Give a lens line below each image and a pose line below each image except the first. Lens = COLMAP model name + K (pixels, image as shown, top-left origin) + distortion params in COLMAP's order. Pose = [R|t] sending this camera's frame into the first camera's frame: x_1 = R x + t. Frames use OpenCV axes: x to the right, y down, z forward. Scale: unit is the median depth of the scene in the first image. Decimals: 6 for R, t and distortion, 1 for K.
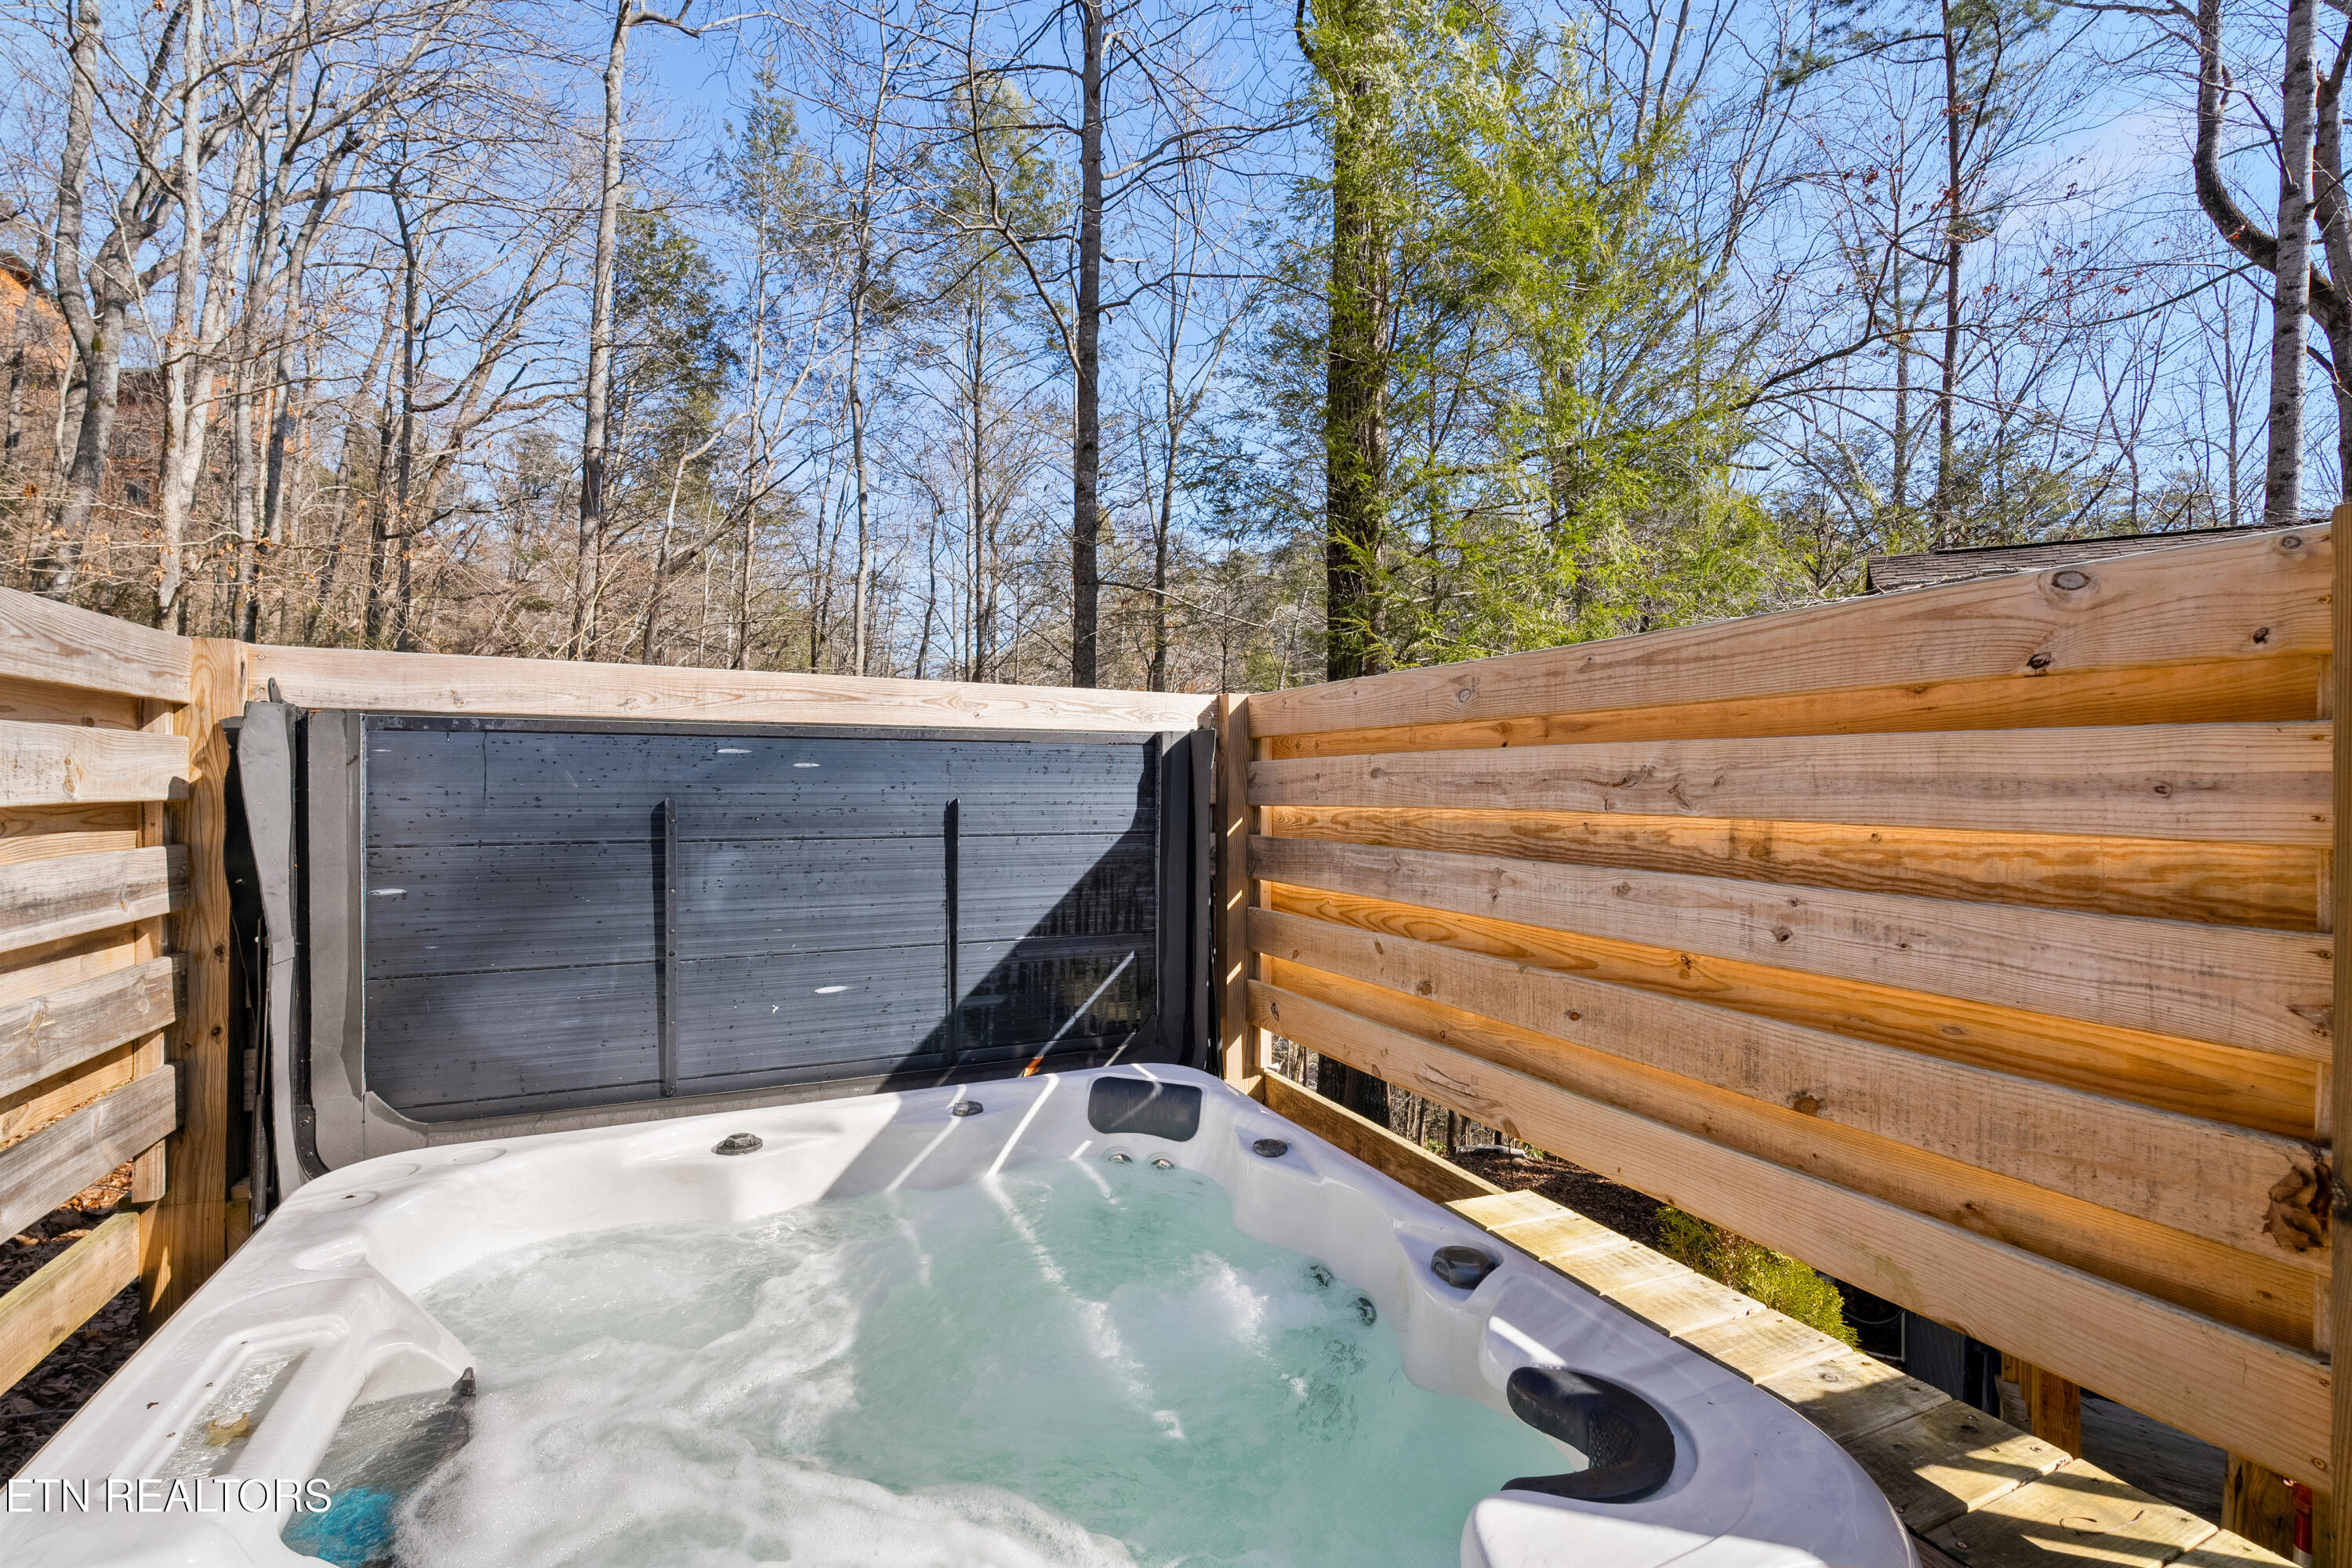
lens RADIAL K [[1021.6, 0, 1176.0], [0, 1021.6, 784.0], [0, 0, 1]] dist [-0.002792, 0.000264]
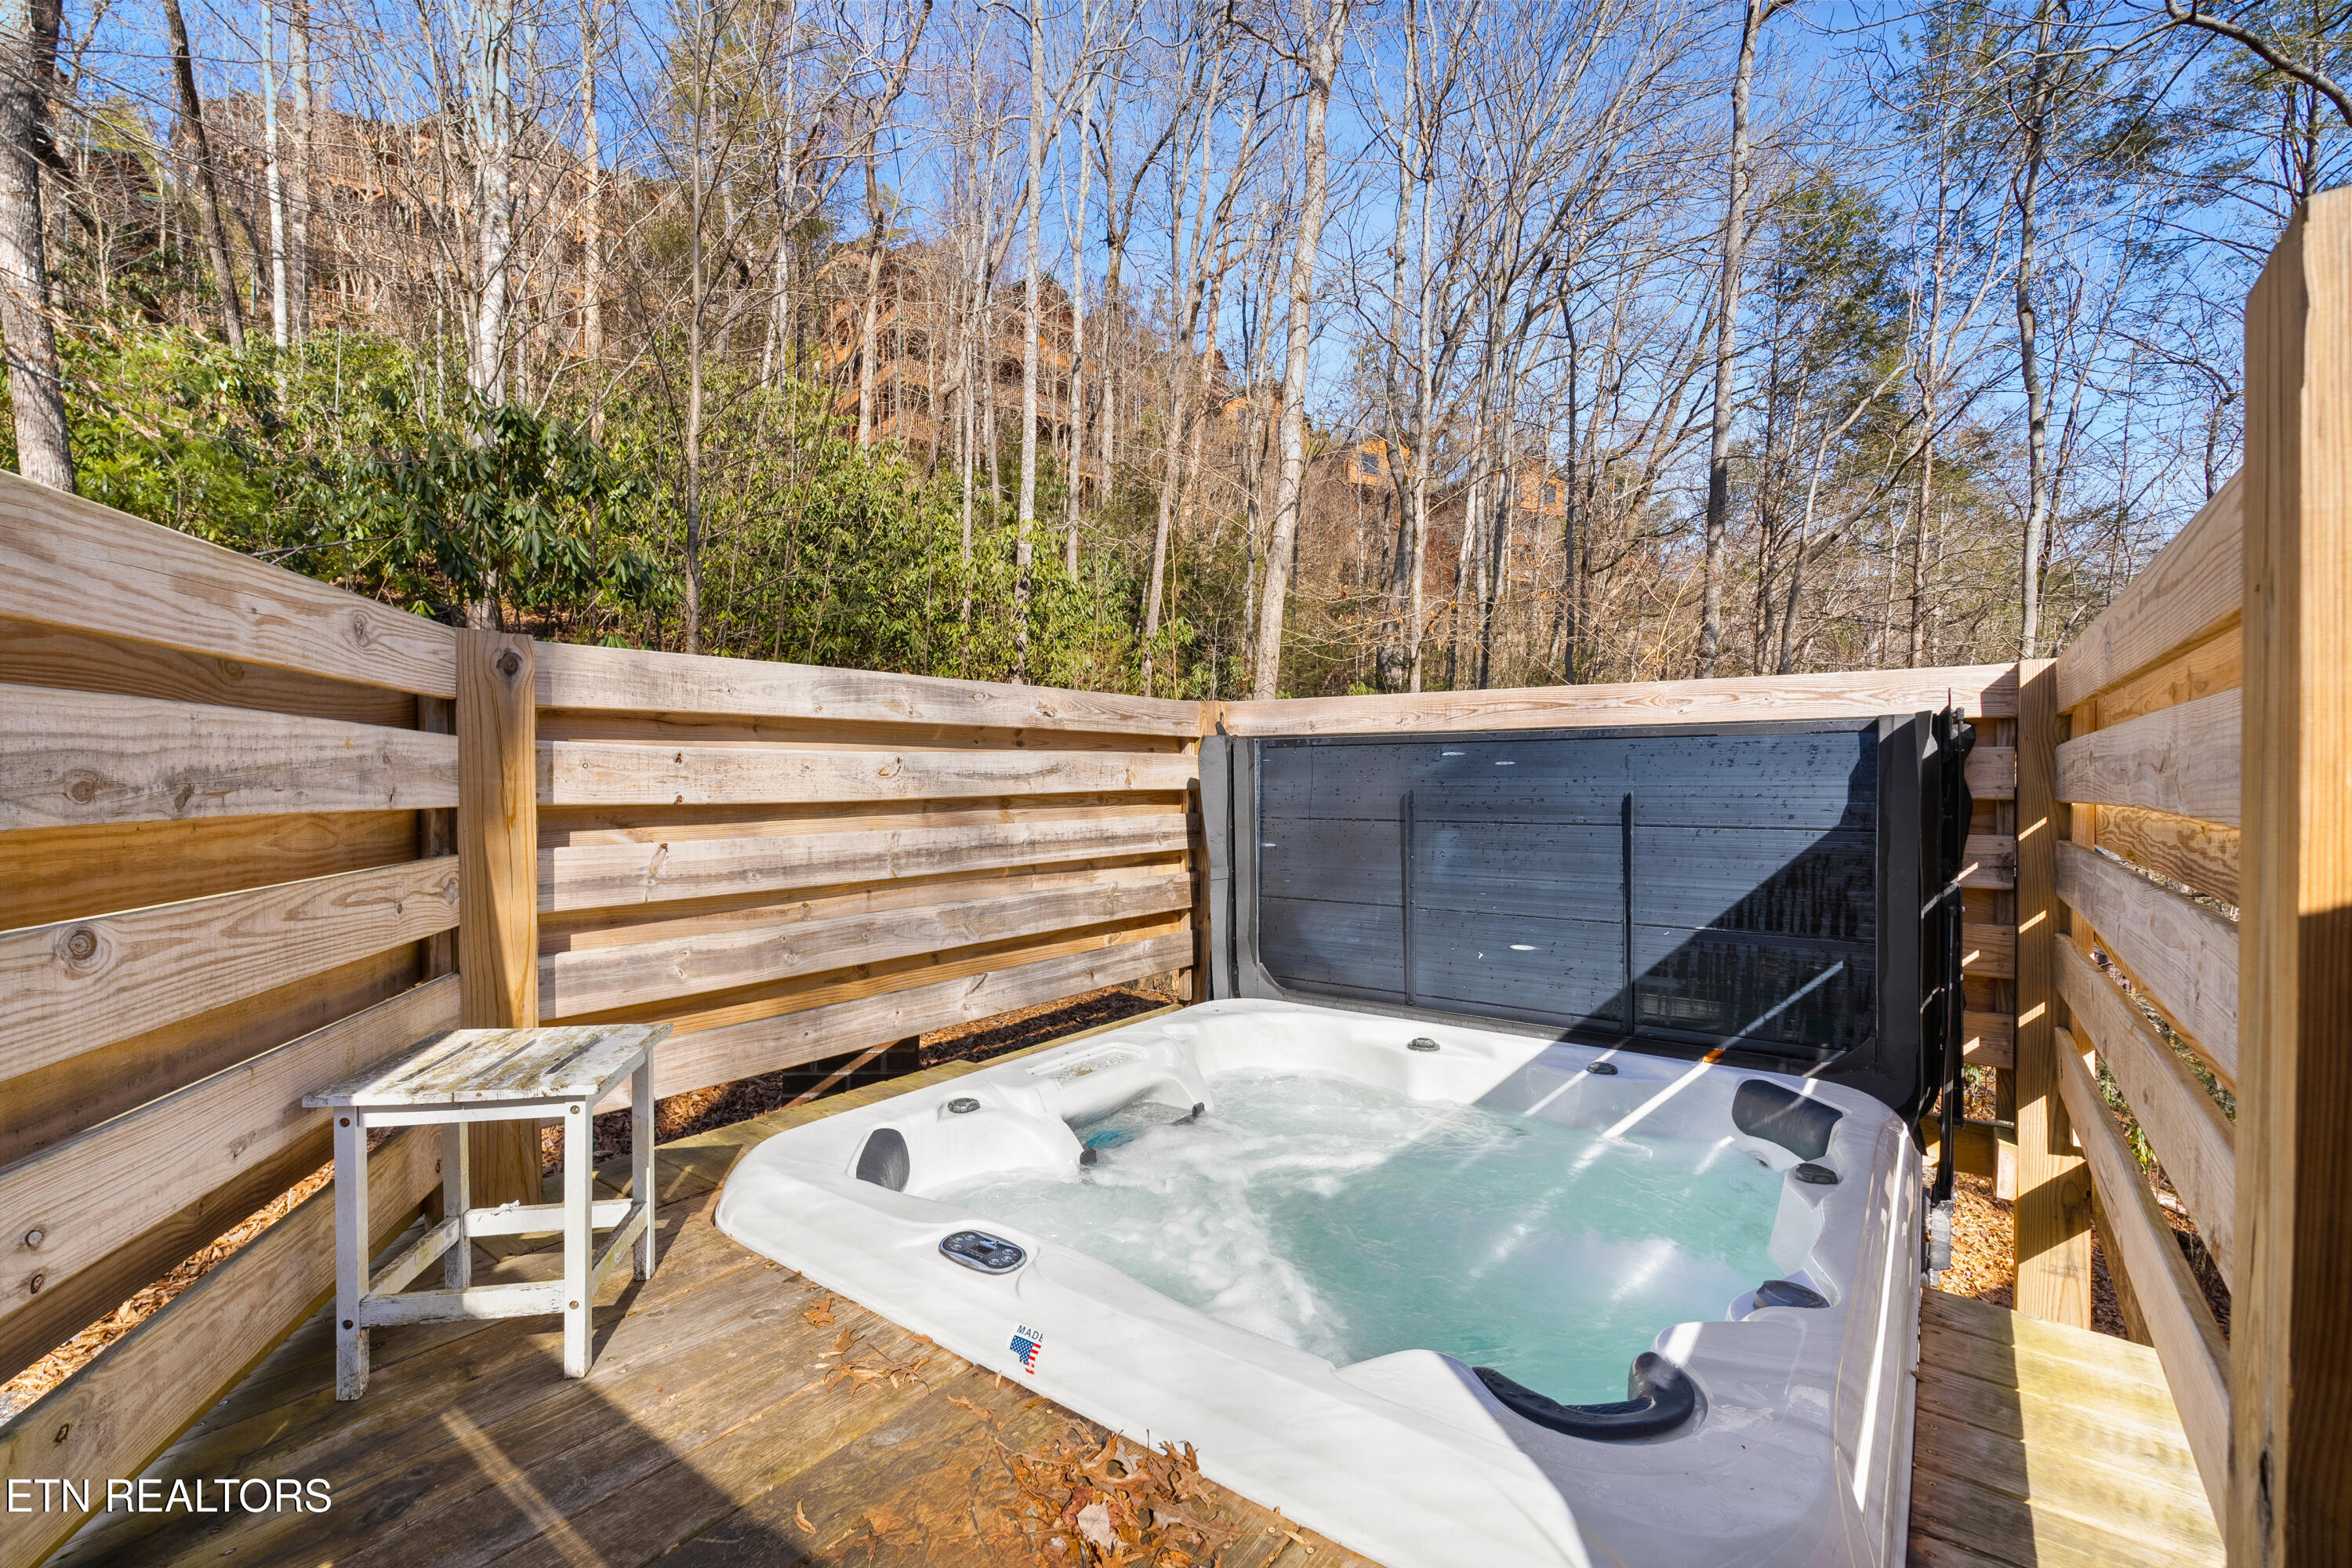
lens RADIAL K [[1021.6, 0, 1176.0], [0, 1021.6, 784.0], [0, 0, 1]] dist [-0.002792, 0.000264]
pose [[0.480378, -0.002705, -0.877058, 0.509562], [0.006036, 0.999982, 0.000222, 0.003861], [0.877041, -0.005401, 0.480385, 0.053369]]
